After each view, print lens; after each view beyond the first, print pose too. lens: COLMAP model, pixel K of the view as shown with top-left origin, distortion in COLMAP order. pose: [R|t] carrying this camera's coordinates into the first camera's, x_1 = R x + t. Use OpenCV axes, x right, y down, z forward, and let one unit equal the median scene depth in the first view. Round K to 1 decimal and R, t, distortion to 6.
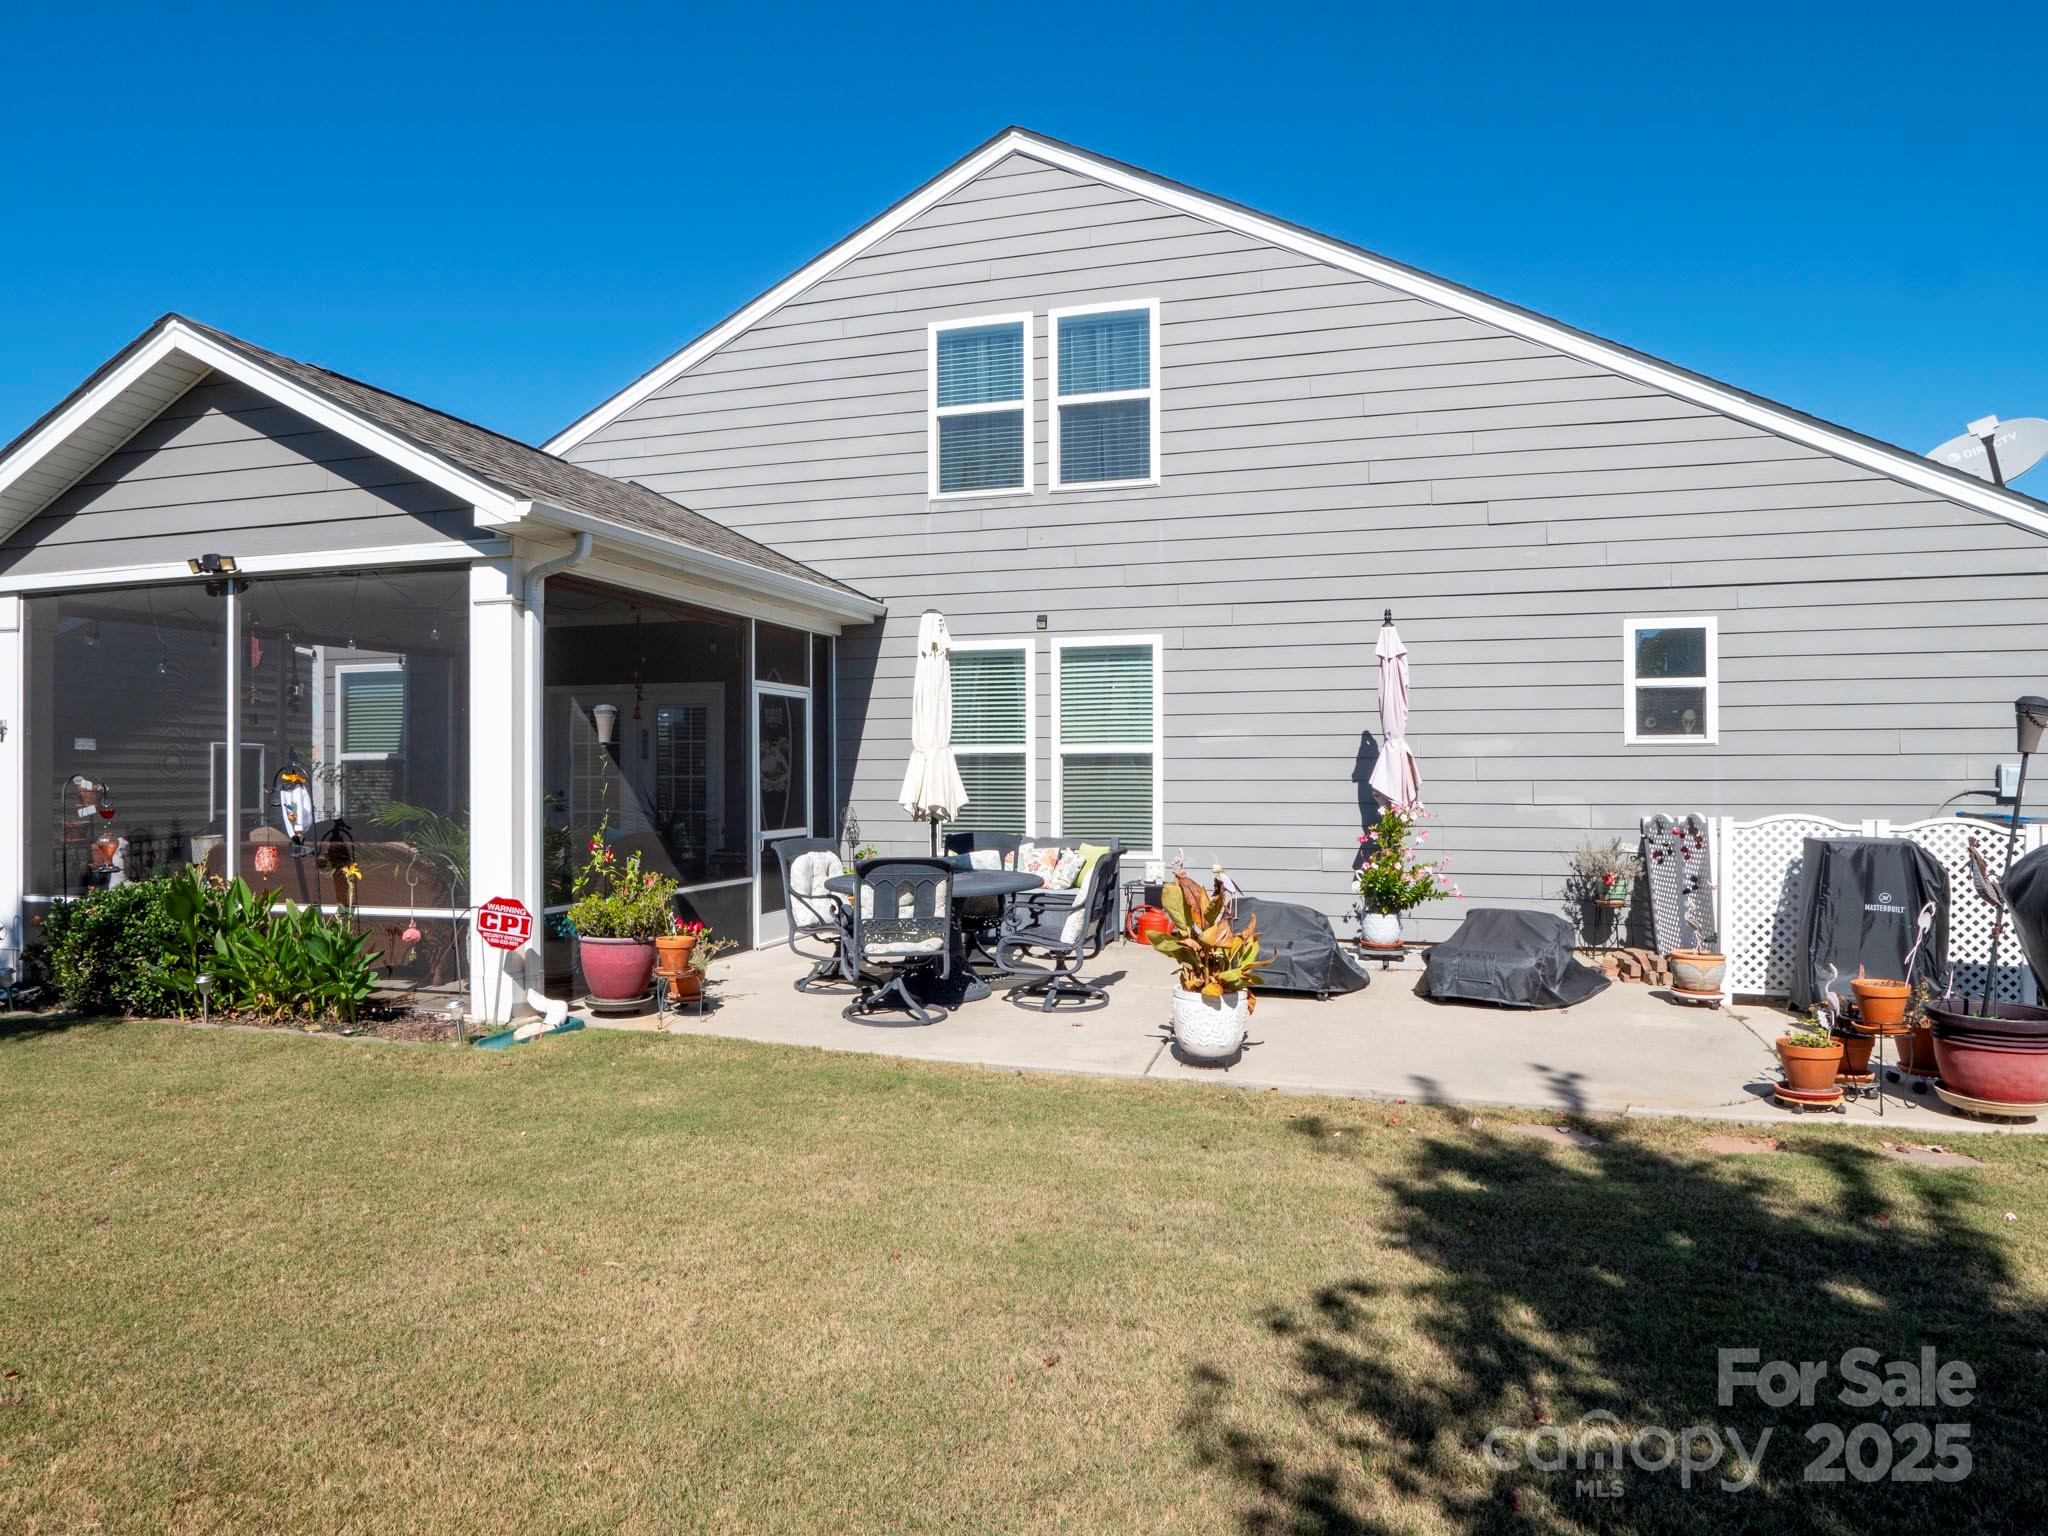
lens RADIAL K [[1253.0, 0, 997.8], [0, 1253.0, 726.2], [0, 0, 1]] dist [-0.016134, 0.003489]
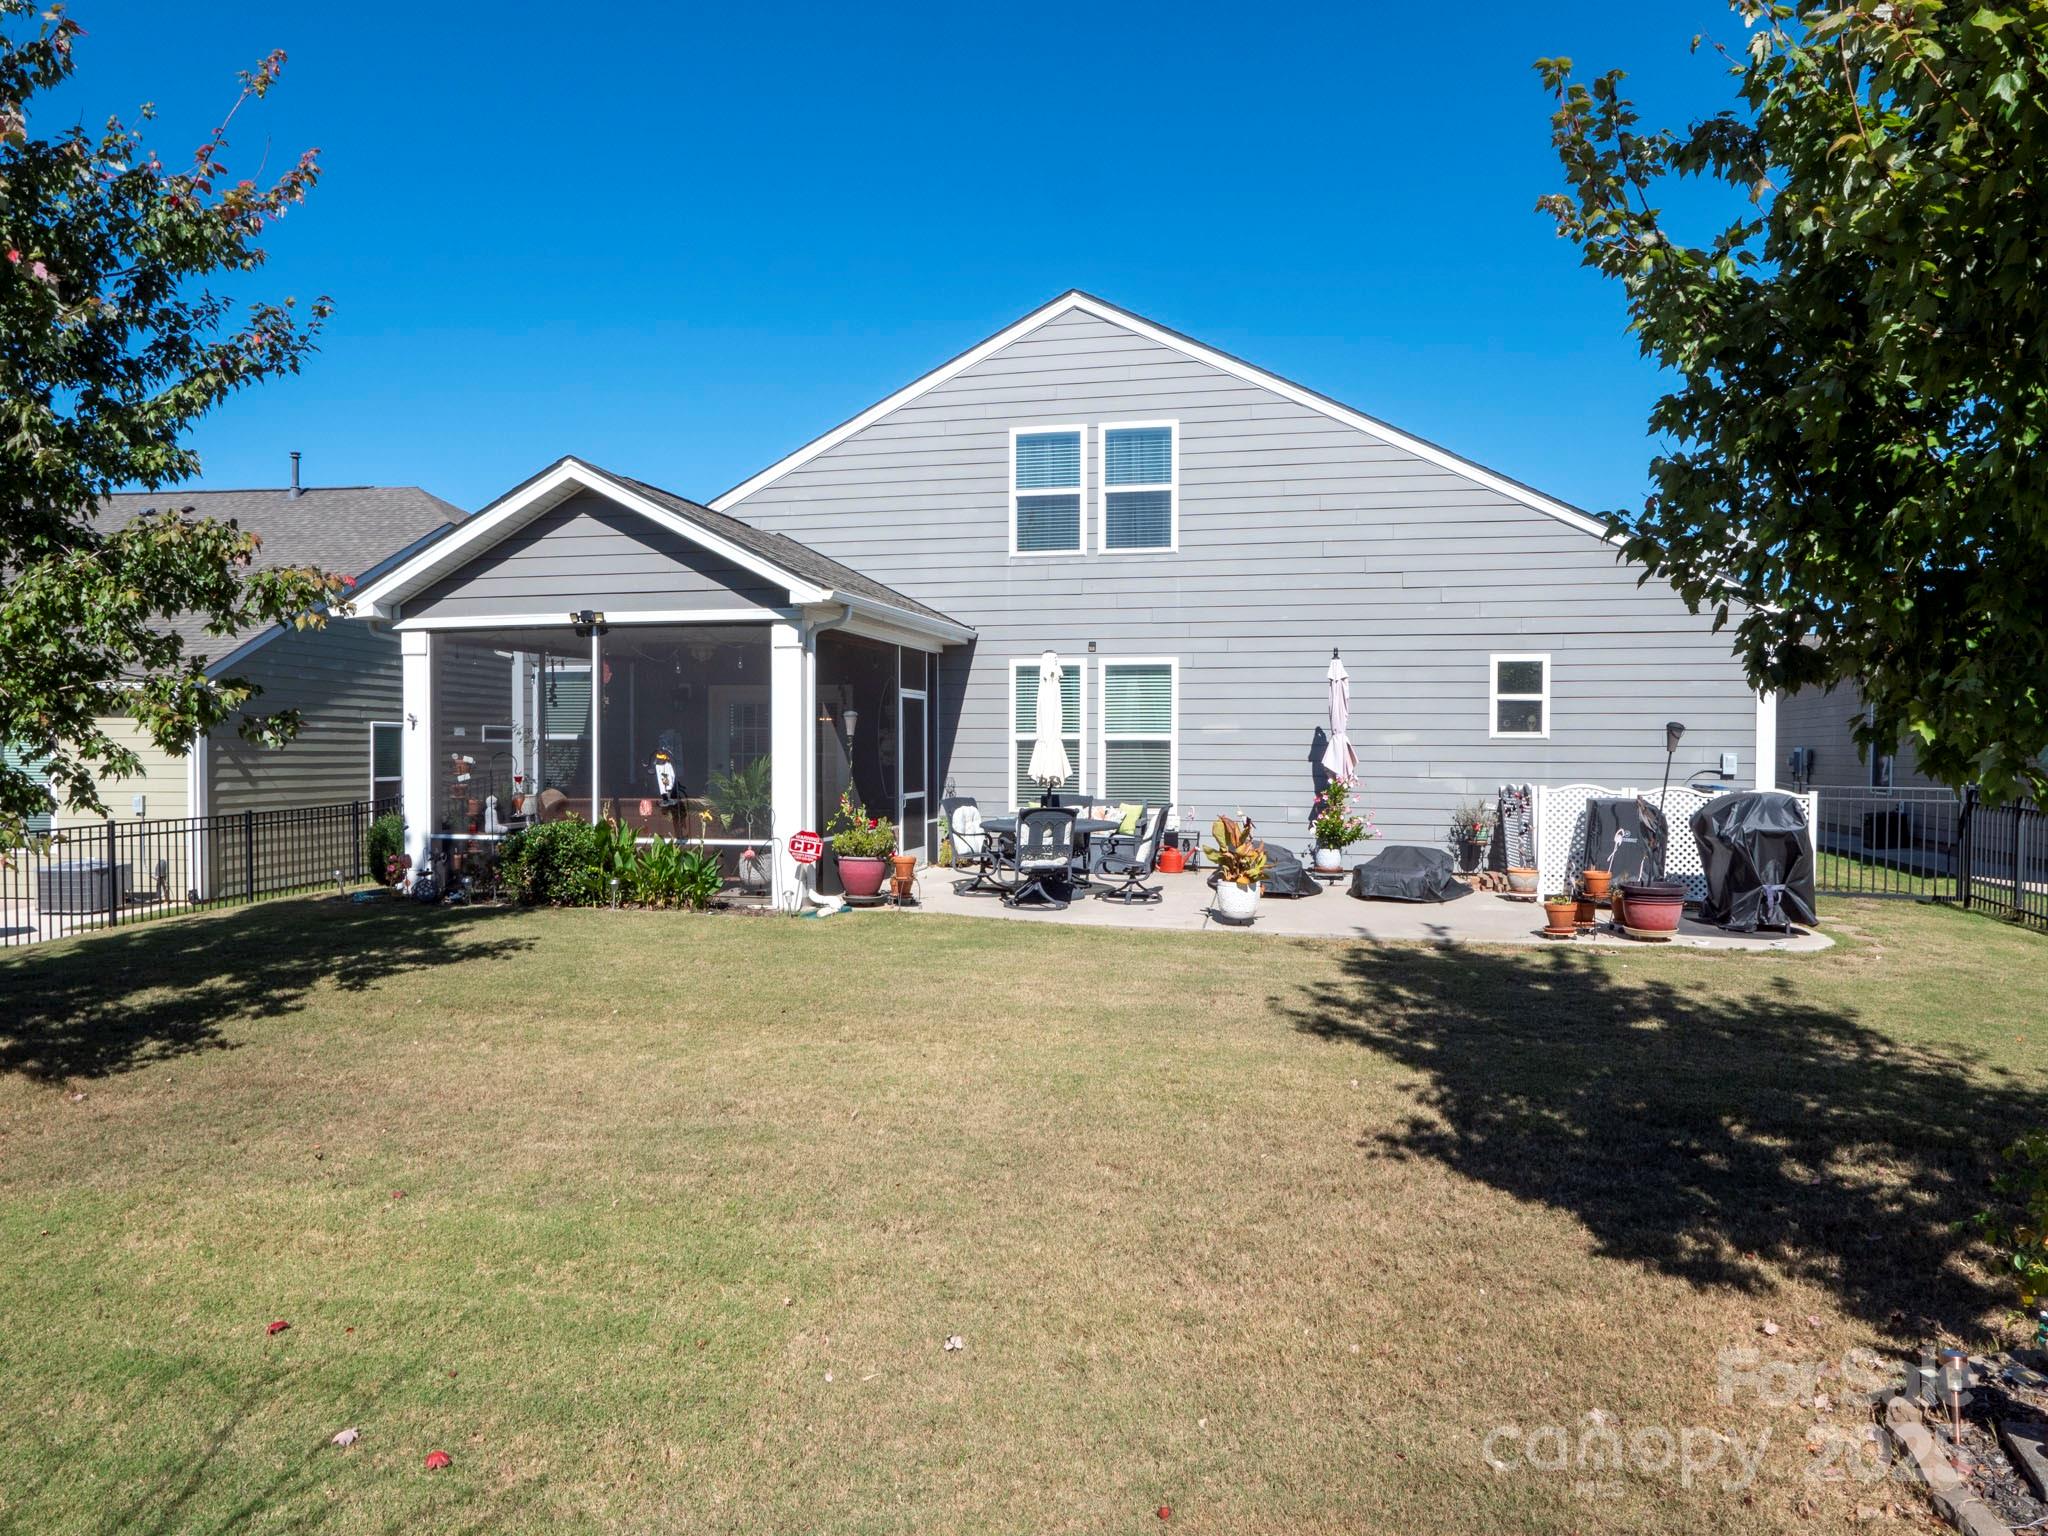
lens RADIAL K [[1253.0, 0, 997.8], [0, 1253.0, 726.2], [0, 0, 1]] dist [-0.016134, 0.003489]
pose [[0.998428, 0.007333, 0.055569, -0.173889], [-0.008600, 0.999708, 0.022589, -0.028671], [-0.055387, -0.023032, 0.998199, -0.472951]]
